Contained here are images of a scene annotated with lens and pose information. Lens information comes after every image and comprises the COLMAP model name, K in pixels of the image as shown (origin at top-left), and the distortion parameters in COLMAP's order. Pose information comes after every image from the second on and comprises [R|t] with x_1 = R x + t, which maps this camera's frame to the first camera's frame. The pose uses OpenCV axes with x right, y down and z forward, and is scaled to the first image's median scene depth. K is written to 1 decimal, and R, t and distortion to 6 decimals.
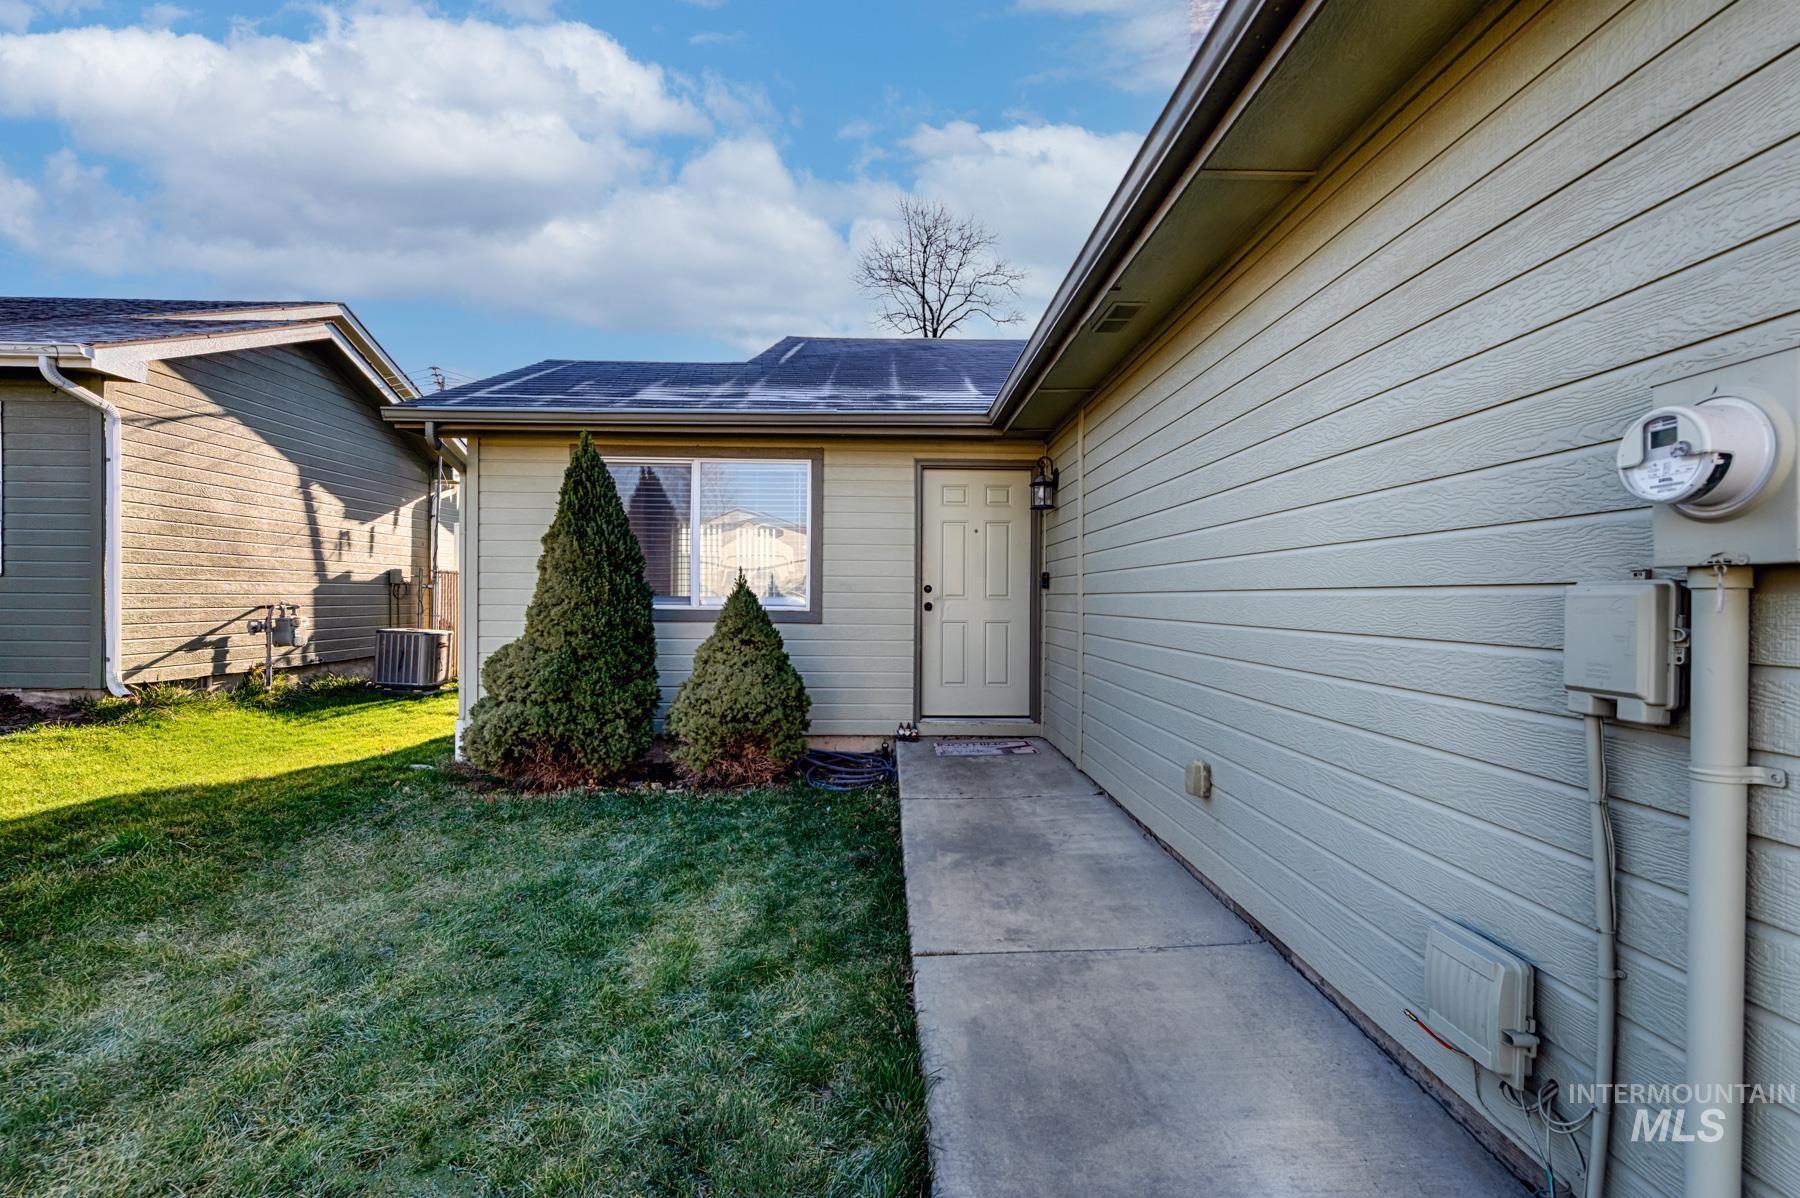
lens RADIAL K [[811.1, 0, 900.0], [0, 811.1, 594.0], [0, 0, 1]] dist [0.008224, 0.000056]
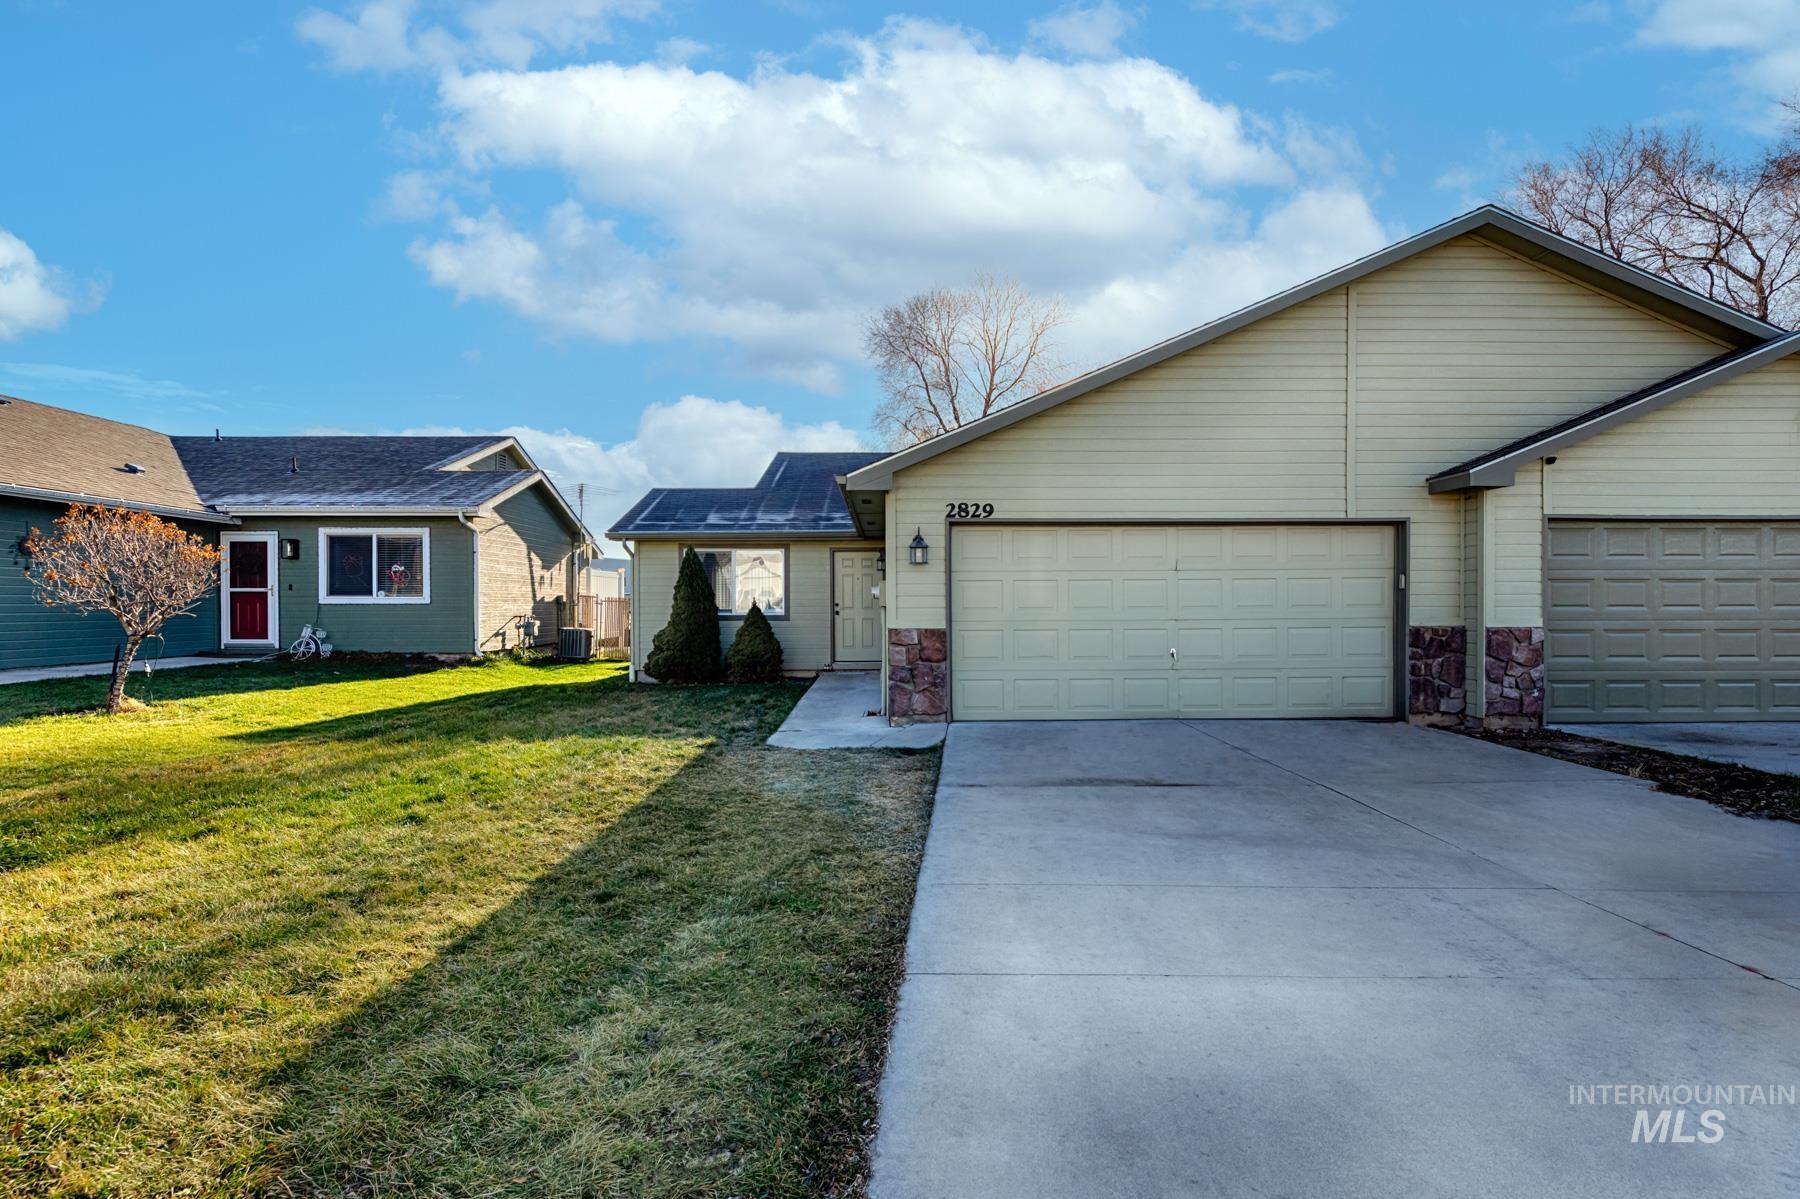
lens RADIAL K [[811.1, 0, 900.1], [0, 811.1, 603.4], [0, 0, 1]] dist [0.008224, 0.000056]
pose [[0.999889, -0.010976, -0.010054, 0.229149], [0.011017, 0.999931, 0.004065, -0.017048], [0.010009, -0.004175, 0.999941, -1.230282]]
